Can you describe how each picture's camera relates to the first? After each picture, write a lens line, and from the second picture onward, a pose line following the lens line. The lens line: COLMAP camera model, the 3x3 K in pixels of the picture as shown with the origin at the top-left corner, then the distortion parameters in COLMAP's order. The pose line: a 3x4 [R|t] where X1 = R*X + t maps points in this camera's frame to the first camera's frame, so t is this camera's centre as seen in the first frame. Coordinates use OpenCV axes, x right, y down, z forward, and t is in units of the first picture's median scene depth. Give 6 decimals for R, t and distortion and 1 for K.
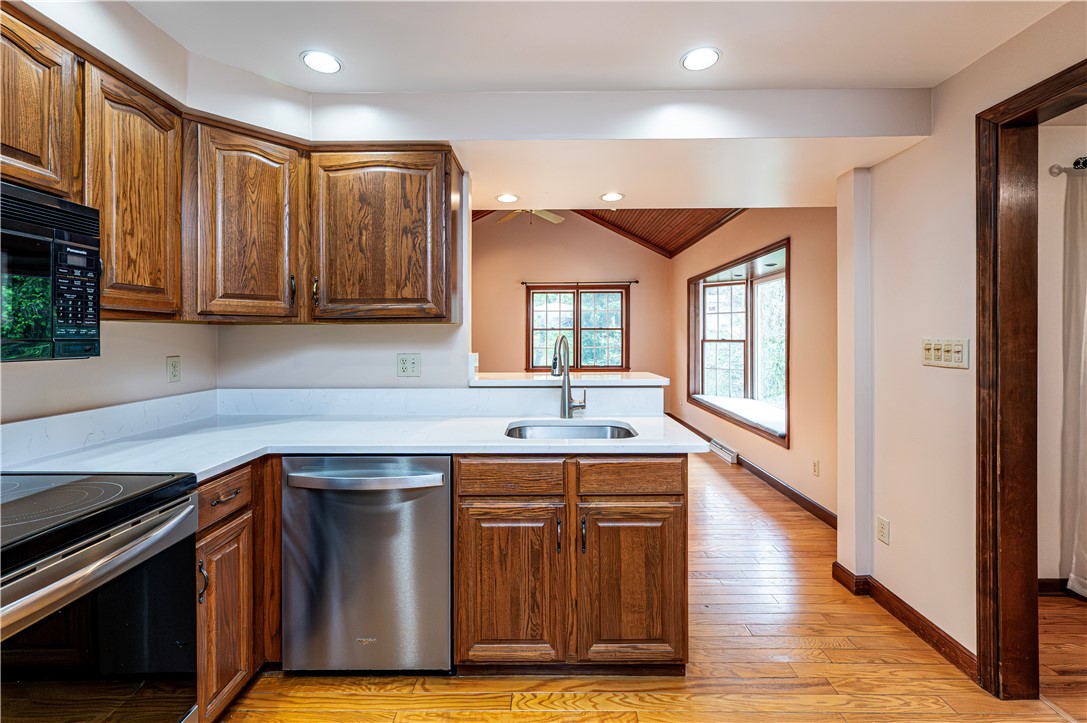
lens RADIAL K [[446.4, 0, 536.6], [0, 446.4, 337.5], [0, 0, 1]] dist [0.001104, 0.000014]
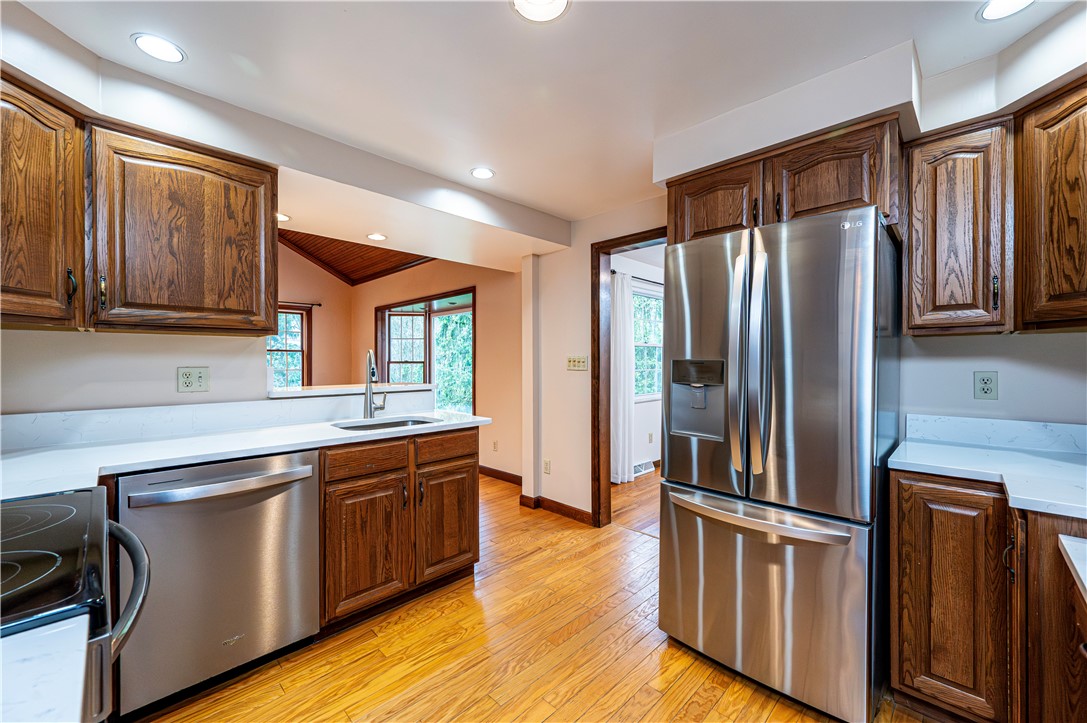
lens RADIAL K [[431.3, 0, 538.5], [0, 431.3, 363.4], [0, 0, 1]] dist [0.000707, 0.000068]
pose [[0.698843, -0.001288, 0.715274, -0.501035], [0.001408, 0.999999, 0.000425, 0.034013], [-0.715274, 0.000710, 0.698844, -0.166636]]
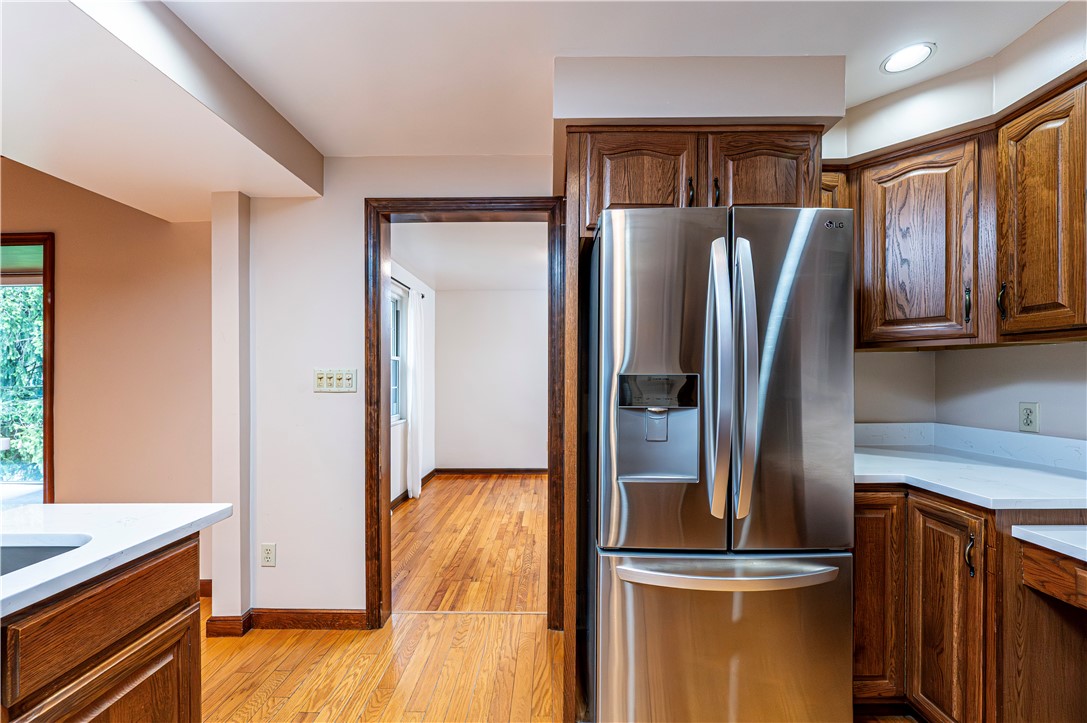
lens RADIAL K [[437.4, 0, 548.8], [0, 437.4, 383.9], [0, 0, 1]] dist [-0.002649, -0.000330]
pose [[-0.008319, 0.000690, 0.999965, -0.269864], [0.006324, 0.999980, -0.000637, 0.045888], [-0.999945, 0.006319, -0.008323, 0.406100]]
